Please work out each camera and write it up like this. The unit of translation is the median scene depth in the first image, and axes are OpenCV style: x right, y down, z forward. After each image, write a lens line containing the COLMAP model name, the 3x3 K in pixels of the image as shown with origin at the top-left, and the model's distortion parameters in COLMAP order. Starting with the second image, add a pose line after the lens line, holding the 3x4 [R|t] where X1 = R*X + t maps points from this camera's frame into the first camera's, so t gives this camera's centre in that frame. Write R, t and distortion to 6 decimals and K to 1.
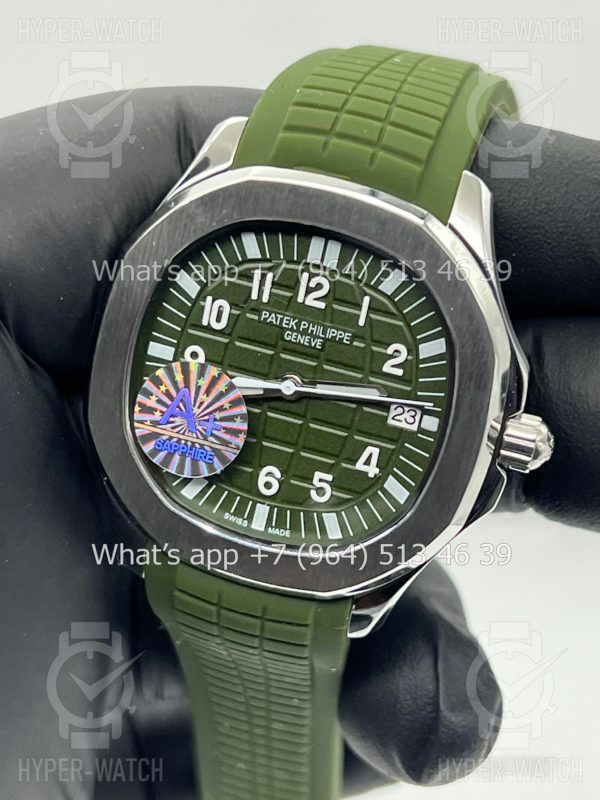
lens RADIAL K [[1784.0, 0, 298.1], [0, 1784.0, 405.2], [0, 0, 1]] dist [0.217052, 0.000000]
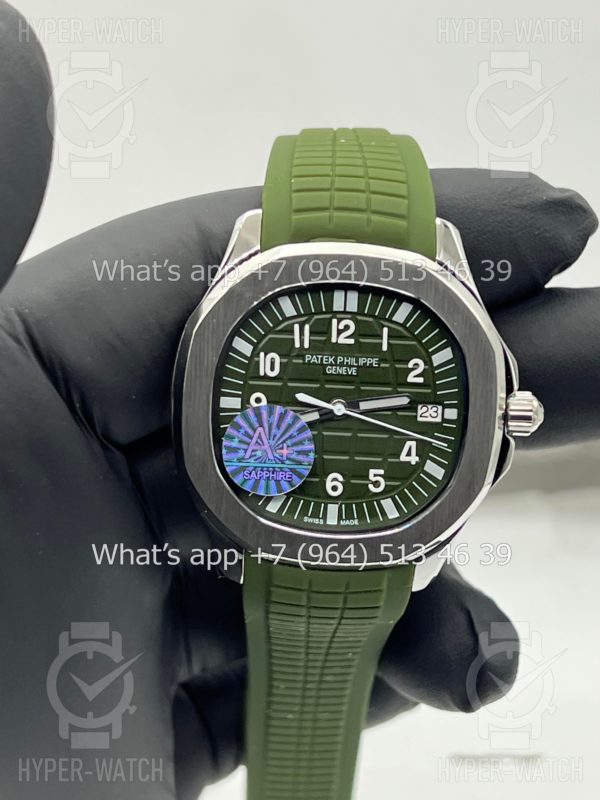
lens RADIAL K [[1784.0, 0, 299.0], [0, 1784.0, 404.5], [0, 0, 1]] dist [0.217052, 0.000000]
pose [[0.960362, -0.207785, 0.185824, -0.268506], [0.208452, 0.977899, 0.016164, -0.039908], [-0.185076, 0.023212, 0.982450, -0.248989]]
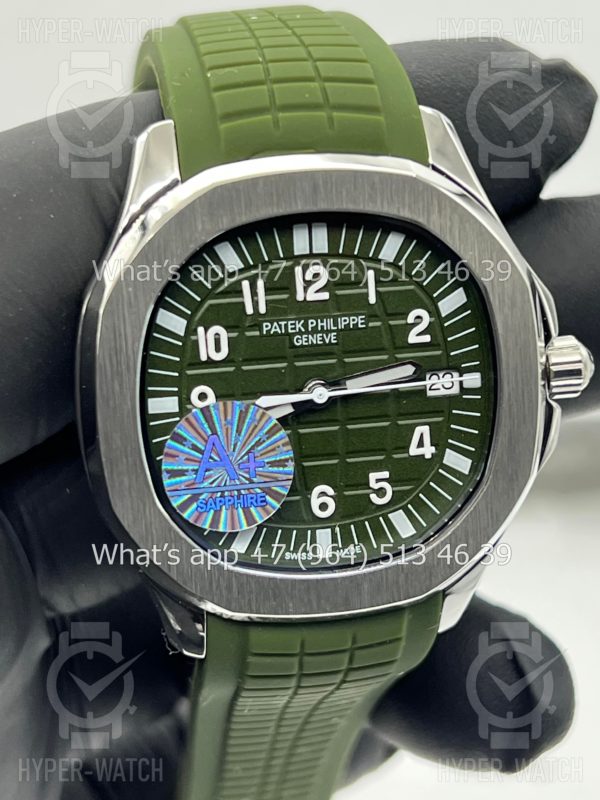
lens RADIAL K [[1784.0, 0, 299.9], [0, 1784.0, 397.9], [0, 0, 1]] dist [0.217052, 0.000000]
pose [[0.888887, -0.332408, 0.315252, -0.294731], [0.324105, 0.942626, 0.080074, -0.082913], [-0.323782, 0.030998, 0.945624, 0.159219]]
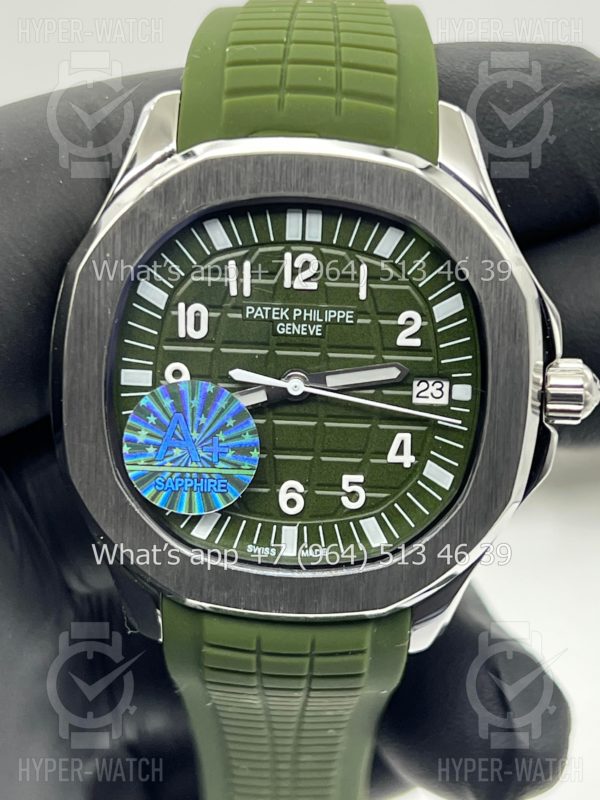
lens RADIAL K [[1784.0, 0, 296.1], [0, 1784.0, 404.8], [0, 0, 1]] dist [0.217052, 0.000000]
pose [[0.965221, -0.213567, 0.150790, -0.136815], [0.214039, 0.976735, 0.013290, -0.012798], [-0.150120, 0.019447, 0.988477, 0.145106]]
